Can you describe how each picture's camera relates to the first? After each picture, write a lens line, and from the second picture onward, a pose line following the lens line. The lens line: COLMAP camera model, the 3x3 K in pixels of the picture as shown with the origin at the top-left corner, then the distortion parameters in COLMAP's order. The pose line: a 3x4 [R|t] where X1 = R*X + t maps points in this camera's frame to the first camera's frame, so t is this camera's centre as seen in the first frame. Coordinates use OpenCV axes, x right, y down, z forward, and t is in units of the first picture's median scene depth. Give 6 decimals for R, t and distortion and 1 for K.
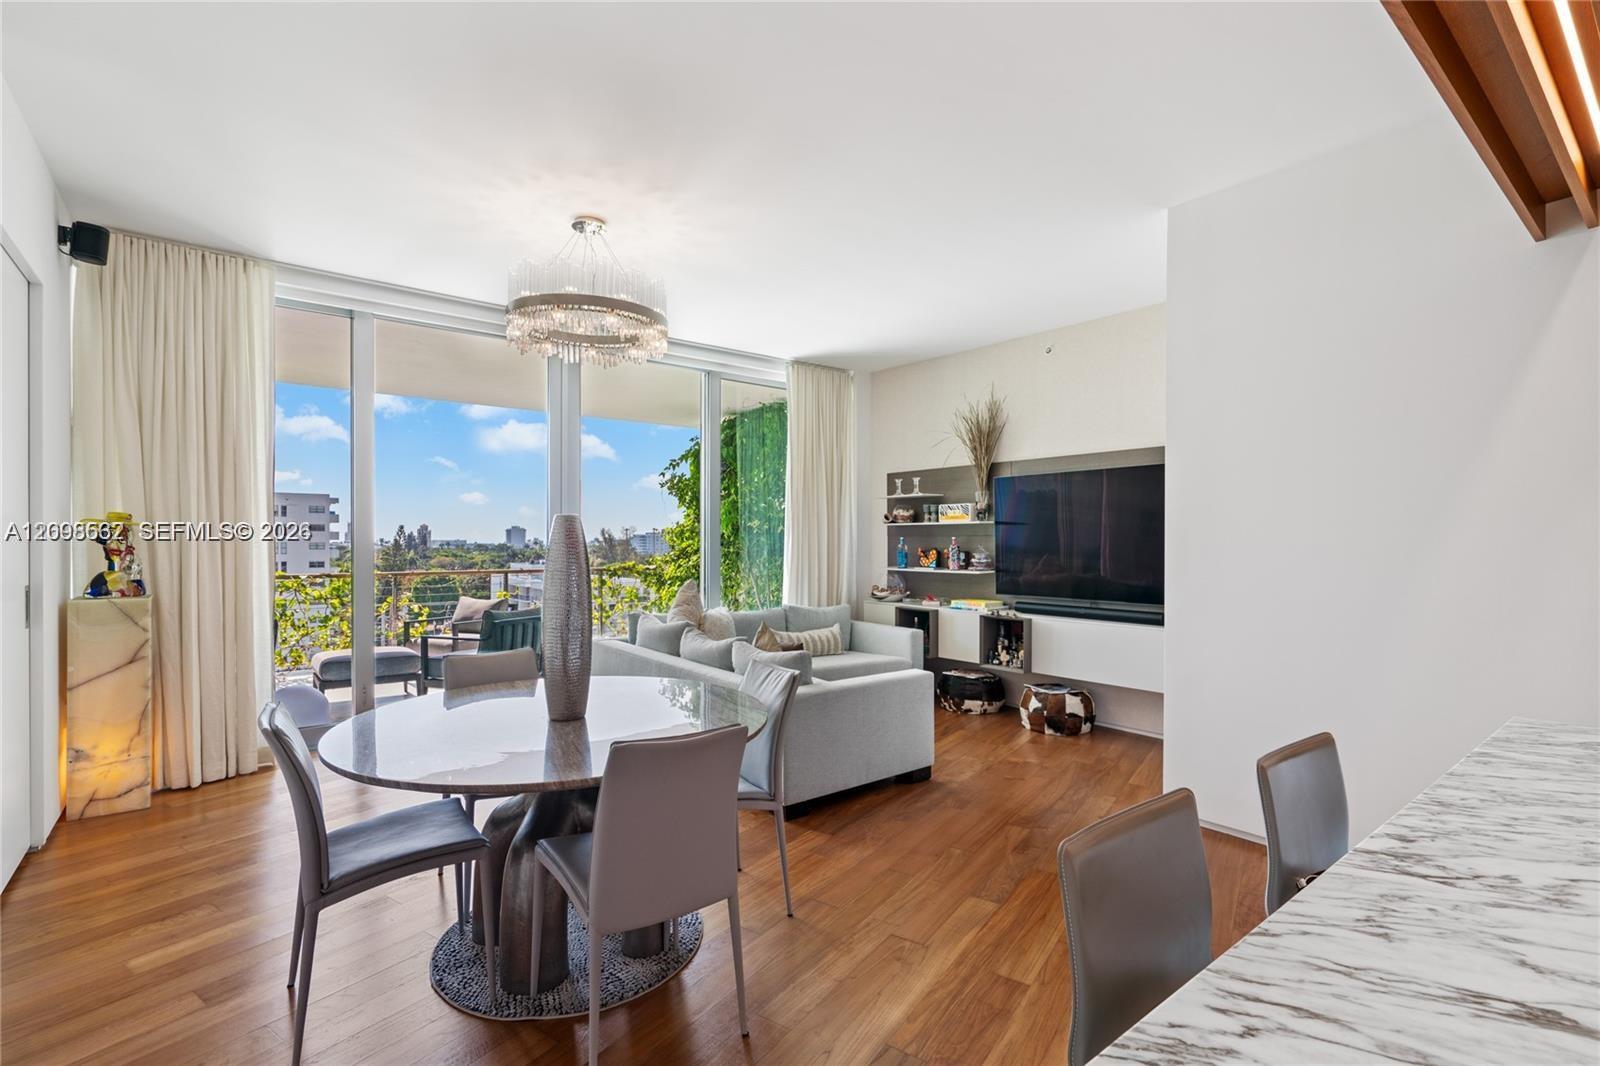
lens RADIAL K [[721.7, 0, 786.2], [0, 721.7, 549.4], [0, 0, 1]] dist [-0.010067, 0.004857]
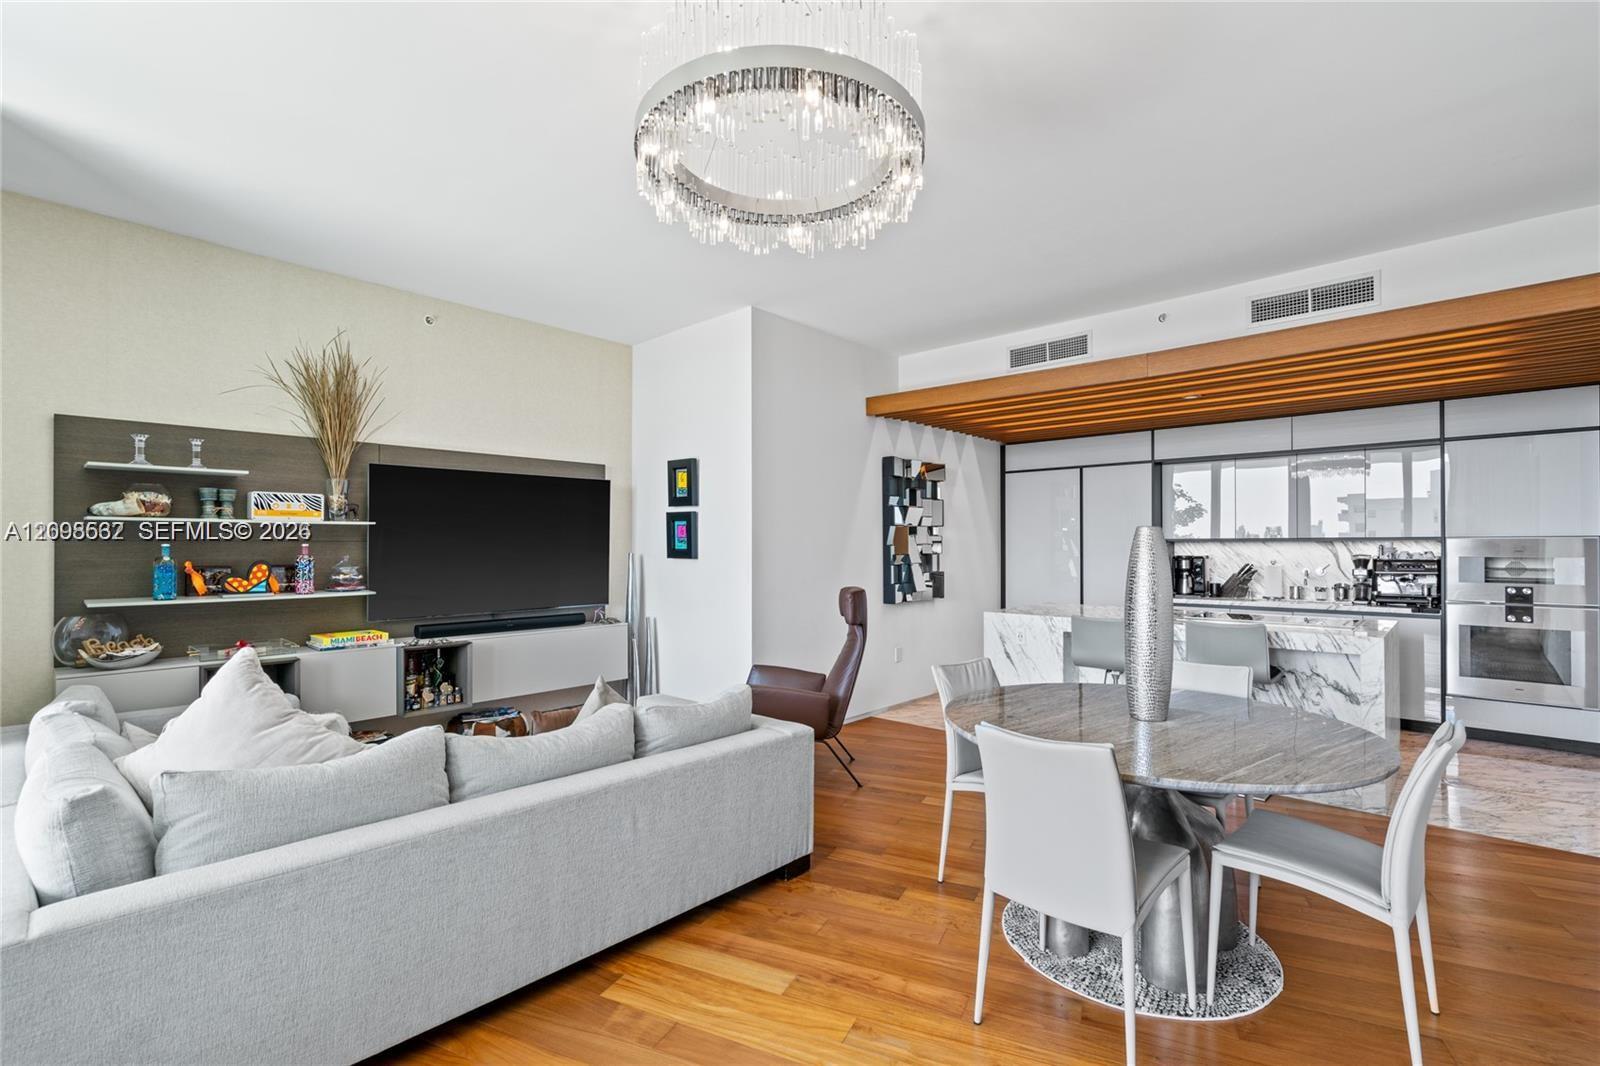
lens RADIAL K [[721.7, 0, 806.5], [0, 721.7, 541.7], [0, 0, 1]] dist [-0.010067, 0.004857]
pose [[-0.176378, 0.003125, 0.984318, -0.496874], [0.011224, 0.999936, -0.001163, -0.012886], [-0.984259, 0.010843, -0.176401, 0.668731]]
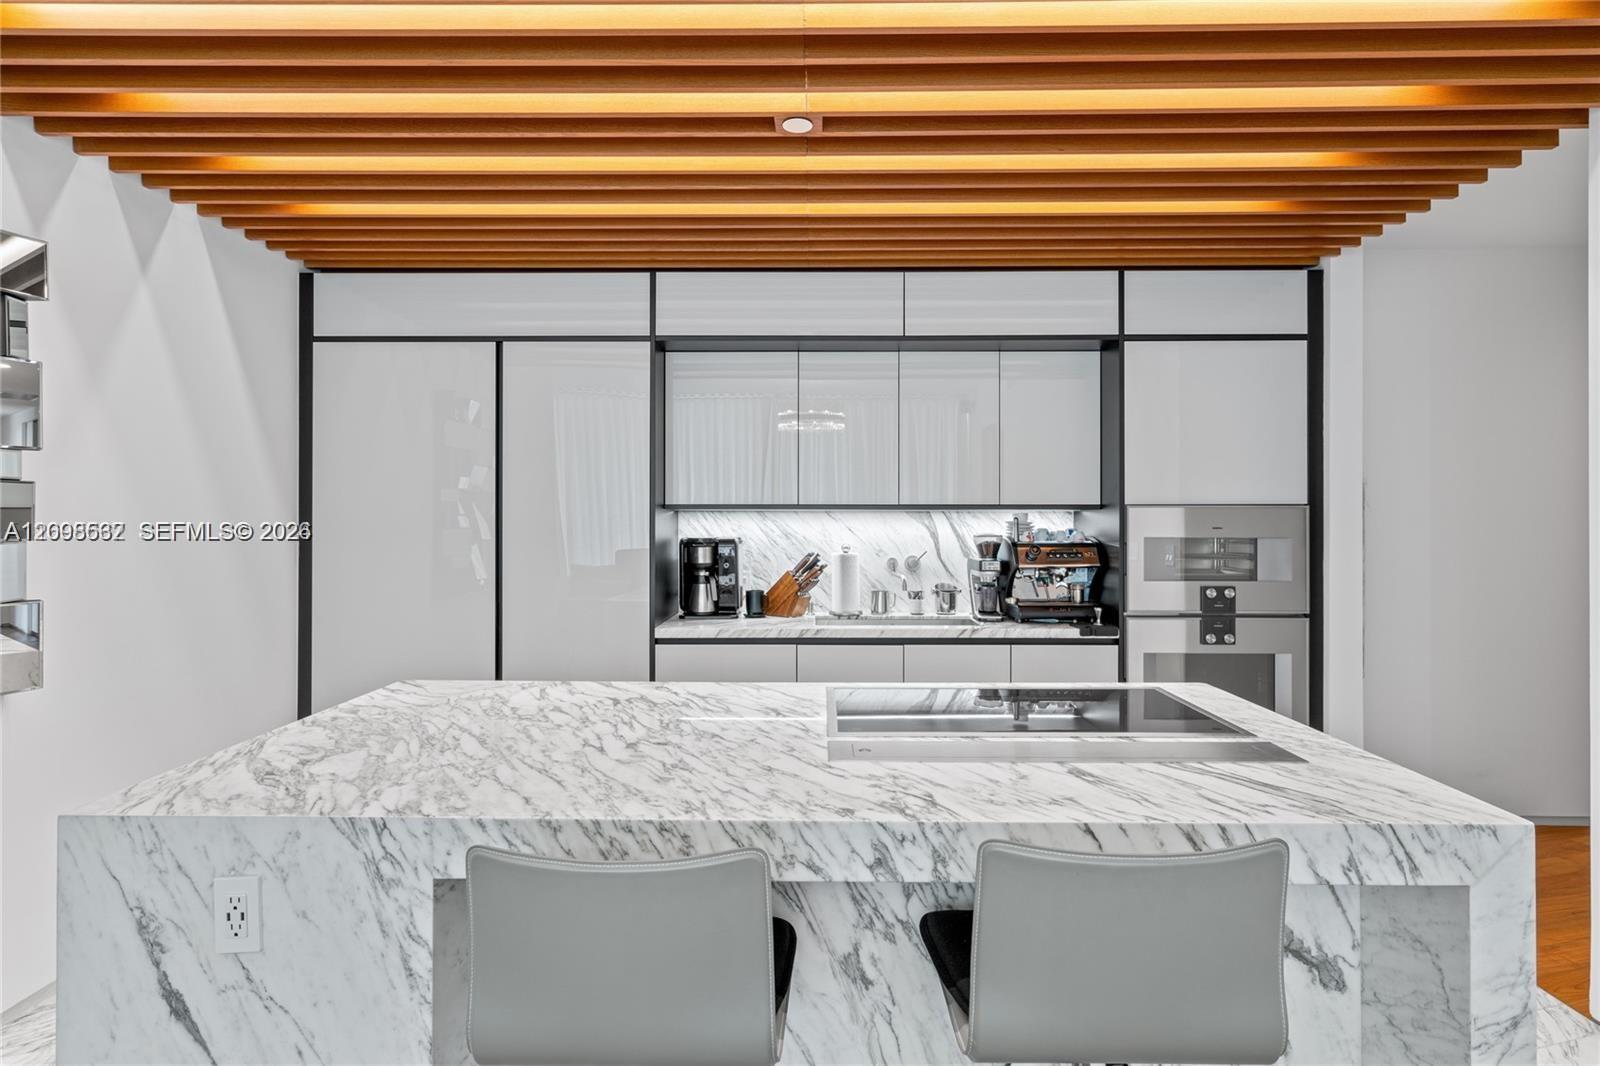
lens RADIAL K [[827.8, 0, 801.3], [0, 827.8, 520.2], [0, 0, 1]] dist [-0.002638, 0.003897]
pose [[-0.783188, -0.000478, 0.621784, 0.030417], [0.005084, 0.999961, 0.007172, -0.004575], [-0.621764, 0.008778, -0.783156, 0.357182]]
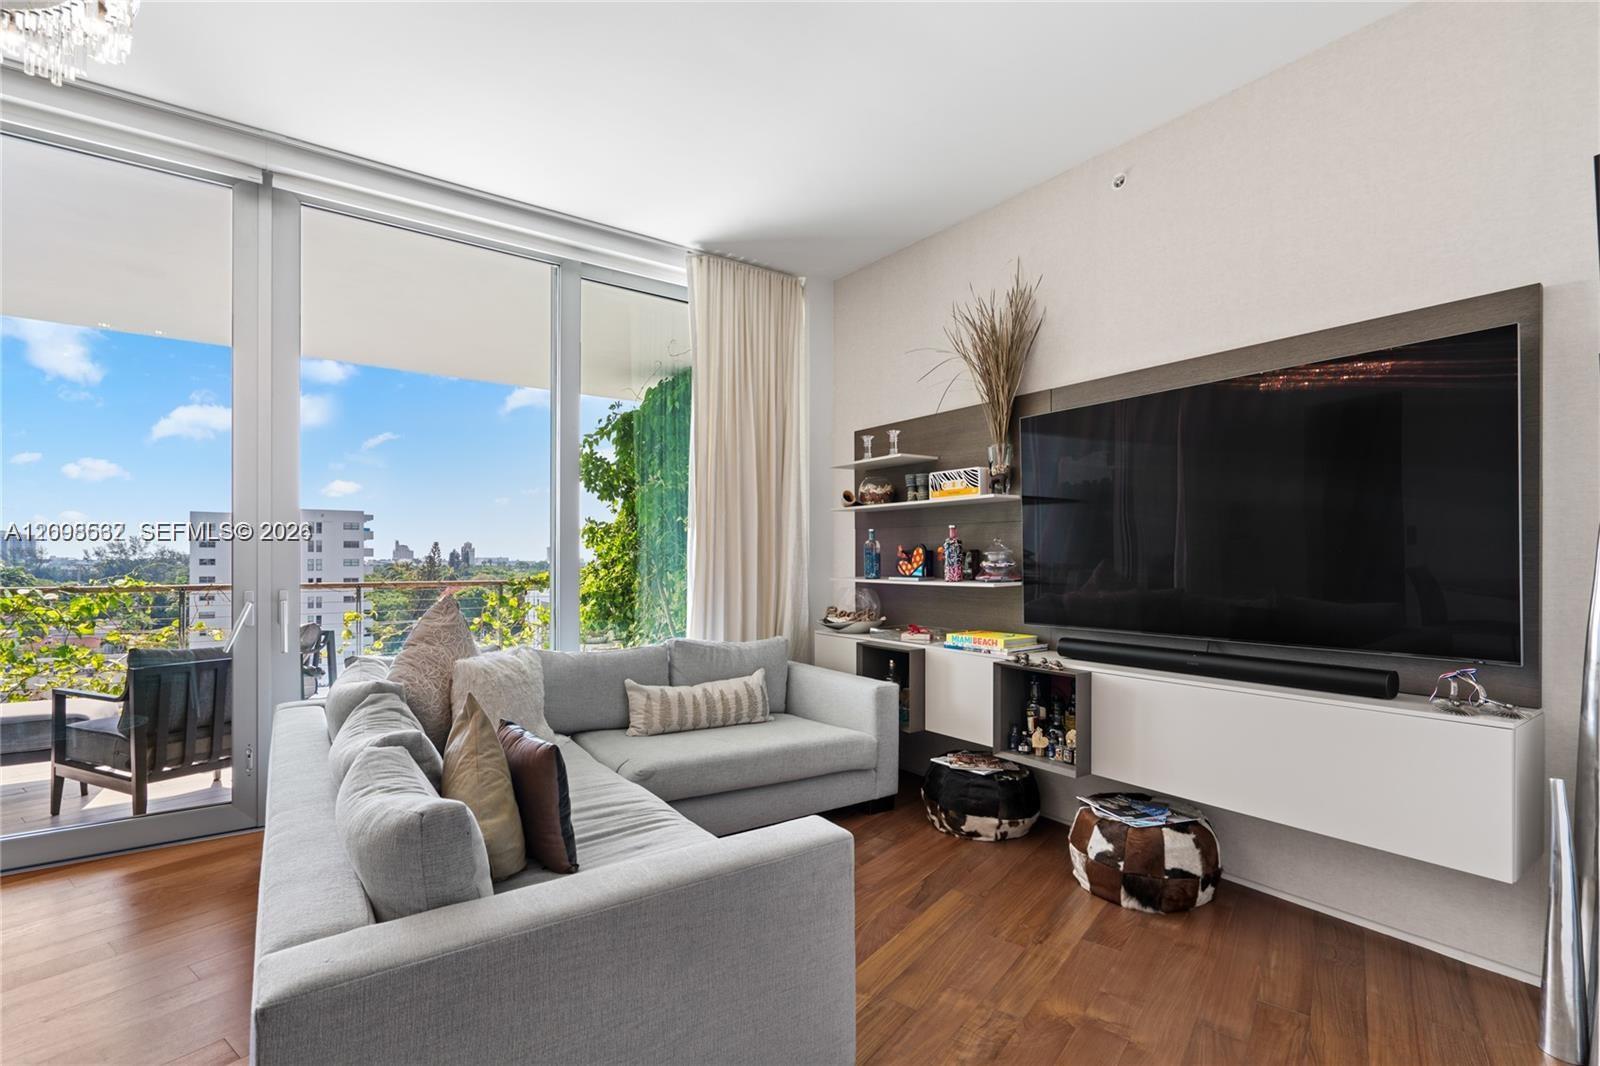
lens RADIAL K [[721.7, 0, 791.1], [0, 721.7, 557.8], [0, 0, 1]] dist [-0.010067, 0.004857]
pose [[0.998811, -0.000249, -0.048740, 0.131235], [-0.000377, 0.999917, -0.012846, 0.017452], [0.048739, 0.012849, 0.998729, 0.412131]]
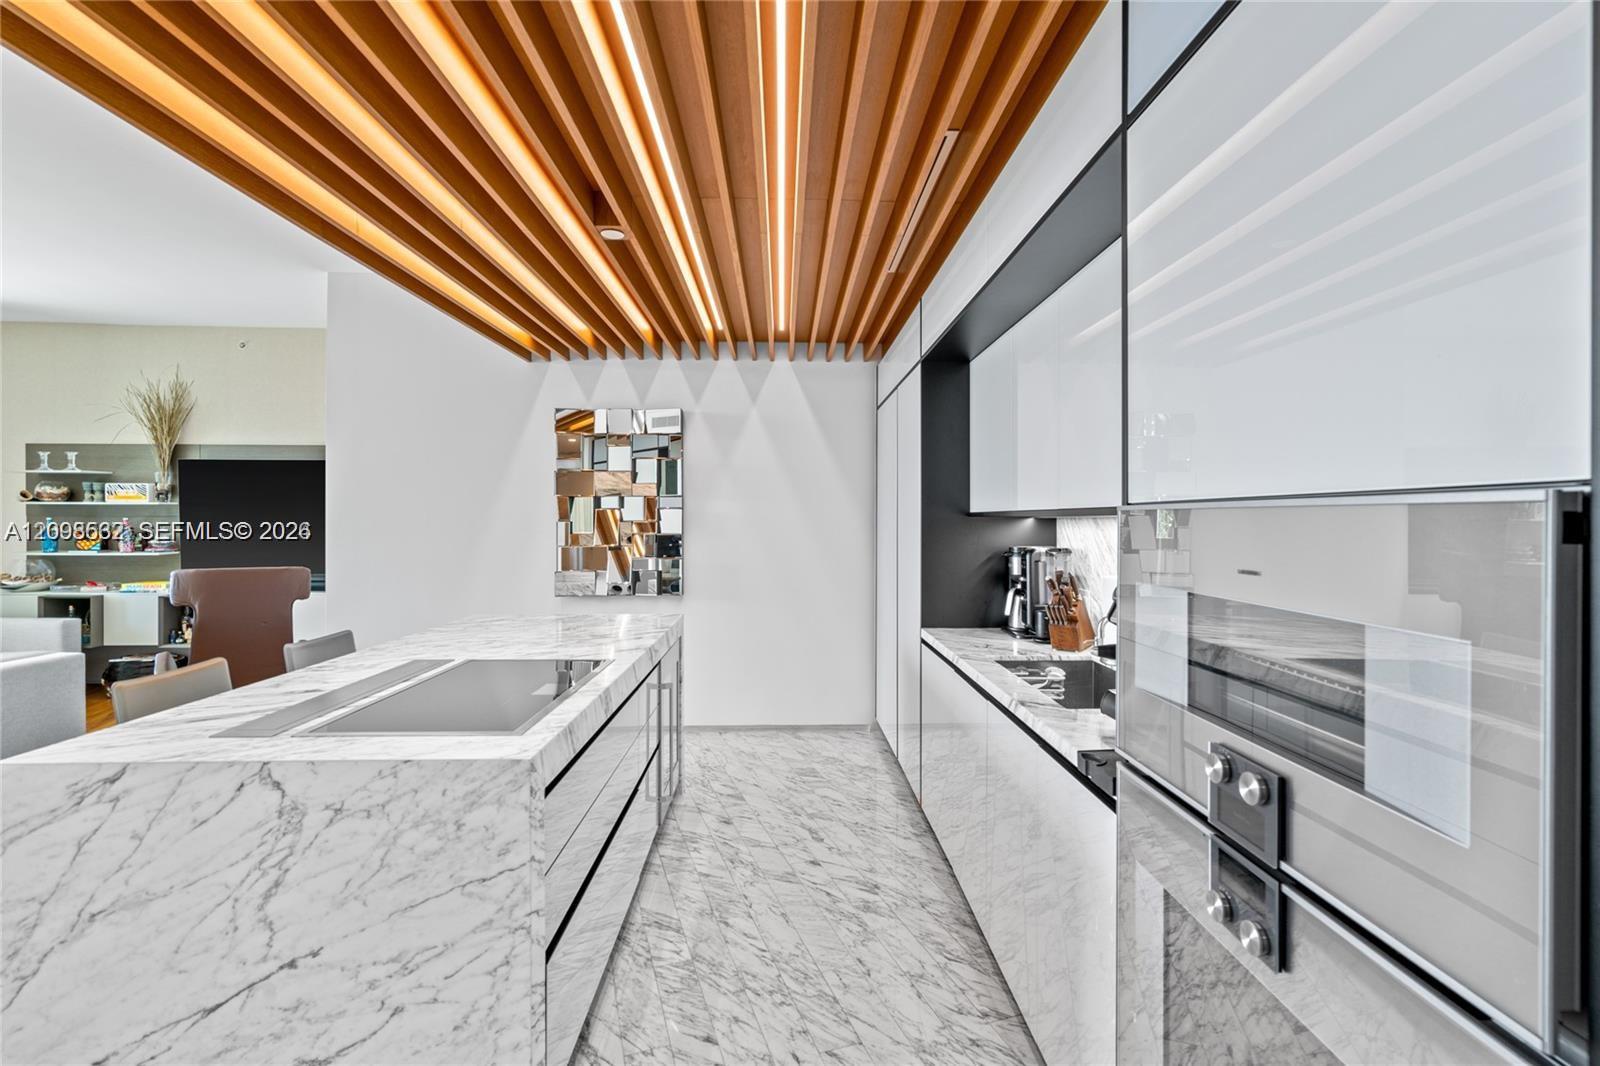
lens RADIAL K [[721.7, 0, 798.0], [0, 721.7, 521.0], [0, 0, 1]] dist [-0.010067, 0.004857]
pose [[0.581767, -0.000572, 0.813355, -0.023082], [0.005505, 0.999980, -0.003234, -0.005090], [-0.813337, 0.006359, 0.581758, -0.277181]]
